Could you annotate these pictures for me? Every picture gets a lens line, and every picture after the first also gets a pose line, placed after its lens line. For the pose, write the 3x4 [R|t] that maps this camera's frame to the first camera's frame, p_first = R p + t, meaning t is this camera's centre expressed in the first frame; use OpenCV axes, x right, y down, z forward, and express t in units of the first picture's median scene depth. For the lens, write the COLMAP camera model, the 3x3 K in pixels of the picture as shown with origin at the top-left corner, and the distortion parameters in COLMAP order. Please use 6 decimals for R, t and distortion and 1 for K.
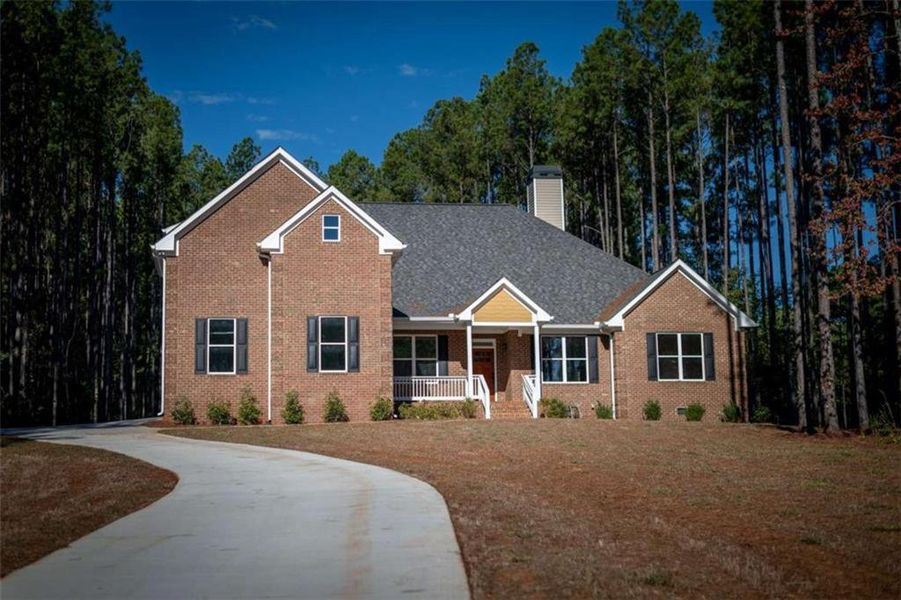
lens RADIAL K [[1248.9, 0, 450.5], [0, 1248.9, 300.0], [0, 0, 1]] dist [0.194137, -1.275792]
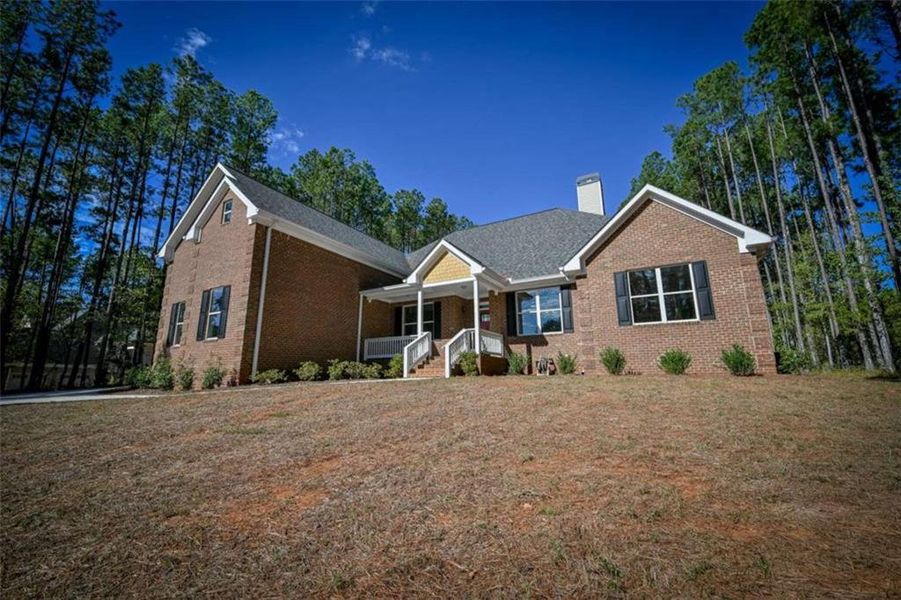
lens RADIAL K [[370.0, 0, 452.0], [0, 370.0, 299.5], [0, 0, 1]] dist [0.007488, -0.010202]
pose [[0.806381, -0.118171, -0.579470, 0.215764], [0.088954, 0.992922, -0.078698, 0.056145], [0.584668, 0.011914, 0.811185, 0.724208]]
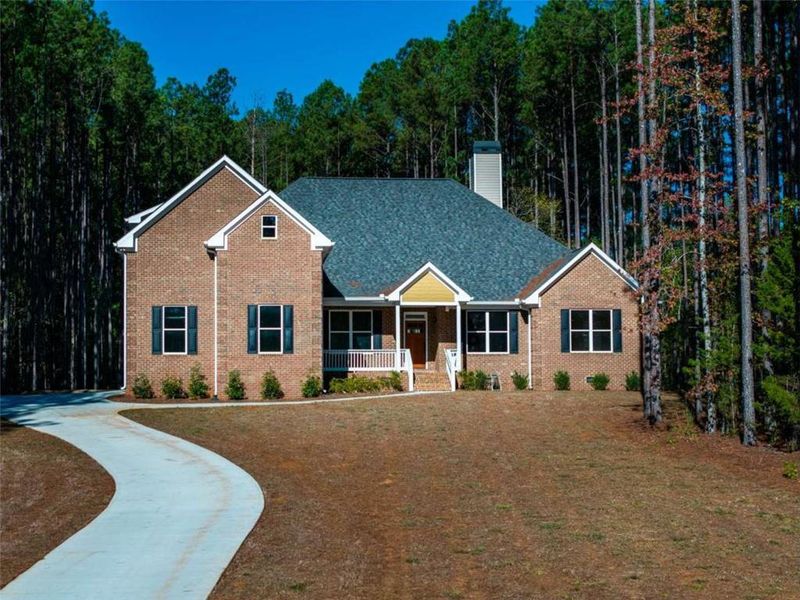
lens RADIAL K [[1373.9, 0, 421.6], [0, 1373.9, 300.1], [0, 0, 1]] dist [0.029158, 0.201291]
pose [[0.999561, 0.005598, -0.029082, 0.069190], [-0.003430, 0.997248, 0.074063, -0.072121], [0.029417, -0.073930, 0.996829, -0.216456]]
